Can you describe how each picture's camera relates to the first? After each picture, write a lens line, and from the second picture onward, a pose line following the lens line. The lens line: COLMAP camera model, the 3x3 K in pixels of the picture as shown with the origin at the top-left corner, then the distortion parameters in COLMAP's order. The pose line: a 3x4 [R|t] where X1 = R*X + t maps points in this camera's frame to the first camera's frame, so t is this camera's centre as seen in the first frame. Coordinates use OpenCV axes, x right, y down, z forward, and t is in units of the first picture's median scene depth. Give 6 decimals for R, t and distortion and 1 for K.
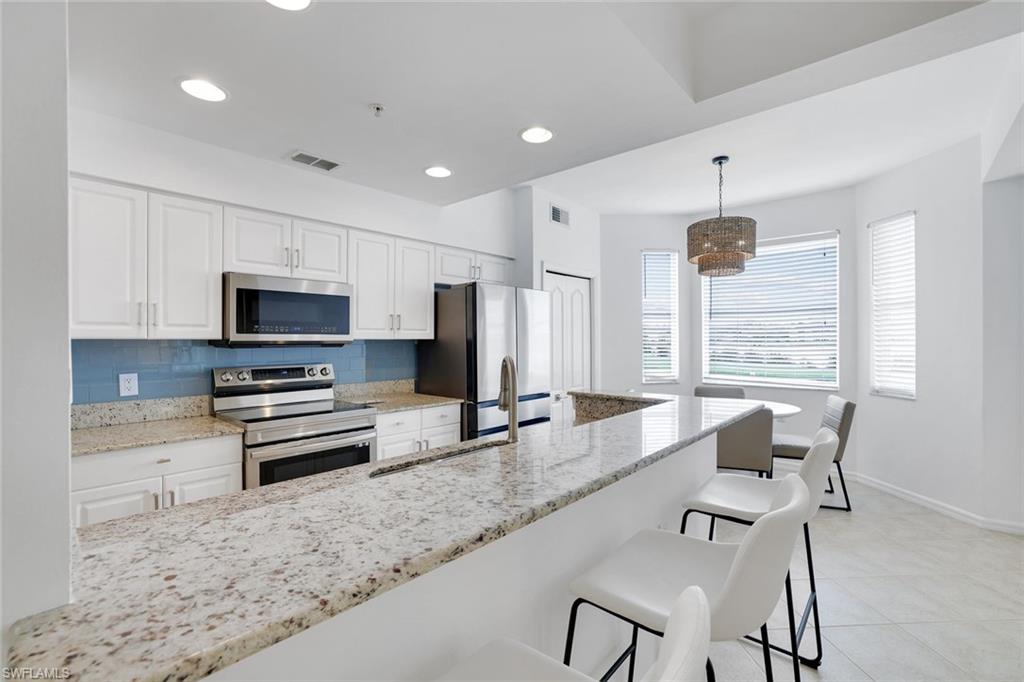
lens RADIAL K [[448.8, 0, 510.3], [0, 448.8, 340.4], [0, 0, 1]] dist [-0.035327, 0.012027]
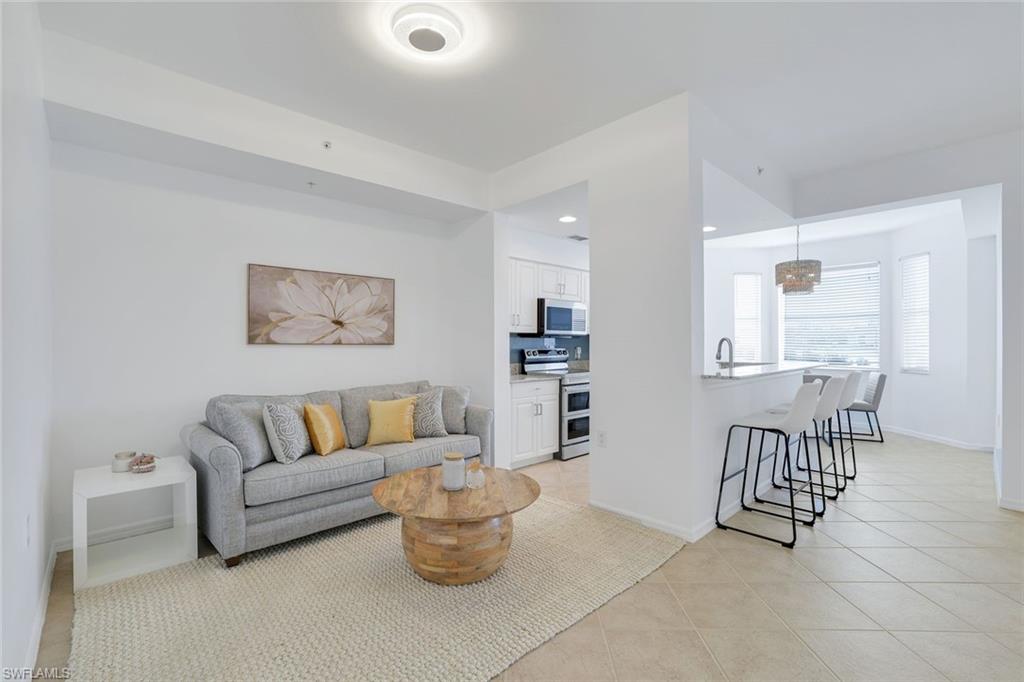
lens RADIAL K [[448.8, 0, 515.5], [0, 448.8, 344.9], [0, 0, 1]] dist [-0.035327, 0.012027]
pose [[0.996532, 0.001575, -0.083195, -0.465181], [-0.001464, 0.999998, 0.001395, 0.037718], [0.083197, -0.001268, 0.996532, -0.769826]]
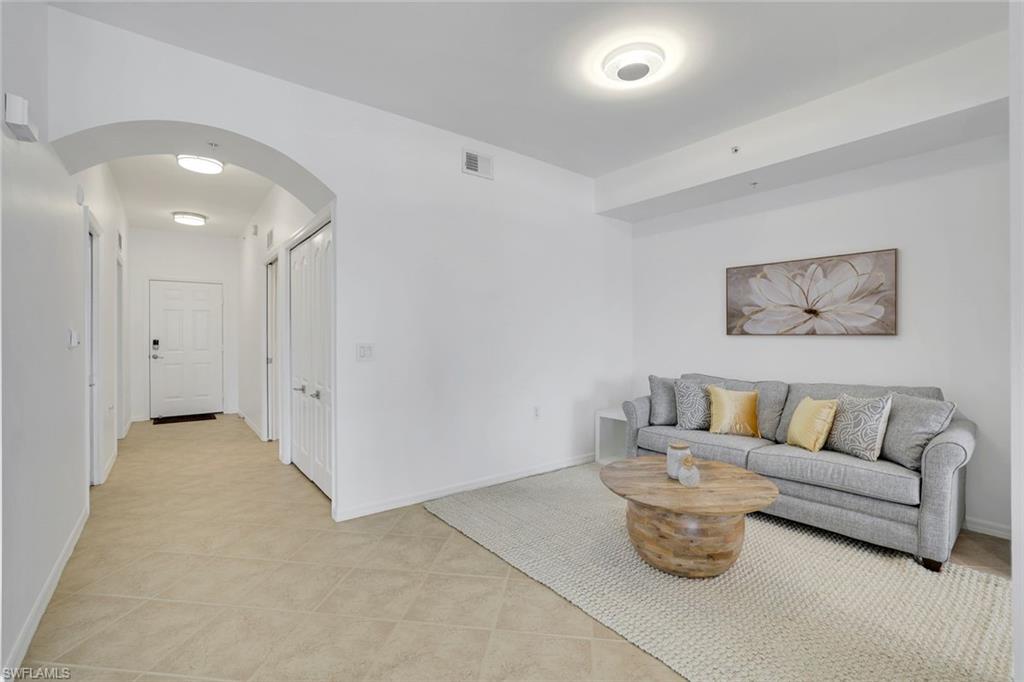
lens RADIAL K [[448.8, 0, 510.0], [0, 448.8, 335.6], [0, 0, 1]] dist [-0.035327, 0.012027]
pose [[-0.180283, 0.002184, -0.983612, 0.168858], [0.001958, 0.999996, 0.001862, 0.036554], [0.983613, -0.001590, -0.180286, -0.167142]]
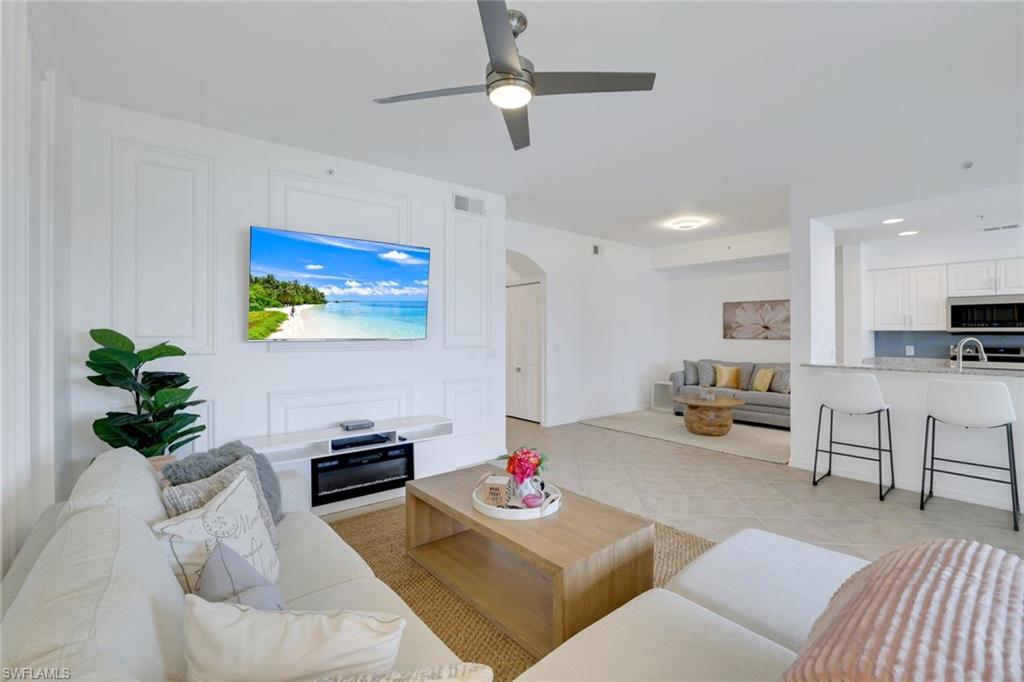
lens RADIAL K [[448.8, 0, 516.0], [0, 448.8, 333.5], [0, 0, 1]] dist [-0.035327, 0.012027]
pose [[-0.149183, 0.004563, -0.988799, 1.304688], [0.000795, 0.999990, 0.004495, 0.001035], [0.988809, -0.000115, -0.149185, -0.521854]]
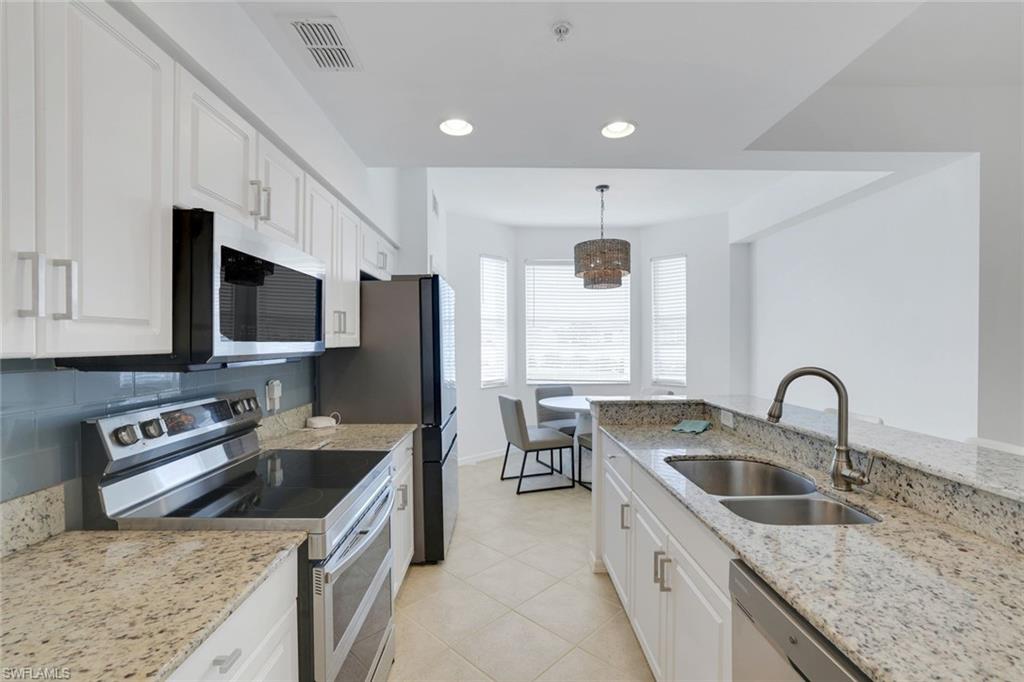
lens RADIAL K [[448.8, 0, 502.0], [0, 448.8, 346.3], [0, 0, 1]] dist [-0.035327, 0.012027]
pose [[0.747532, -0.007879, 0.664179, -0.559413], [0.003155, 0.999960, 0.008313, -0.009609], [-0.664218, -0.004119, 0.747527, 0.352251]]
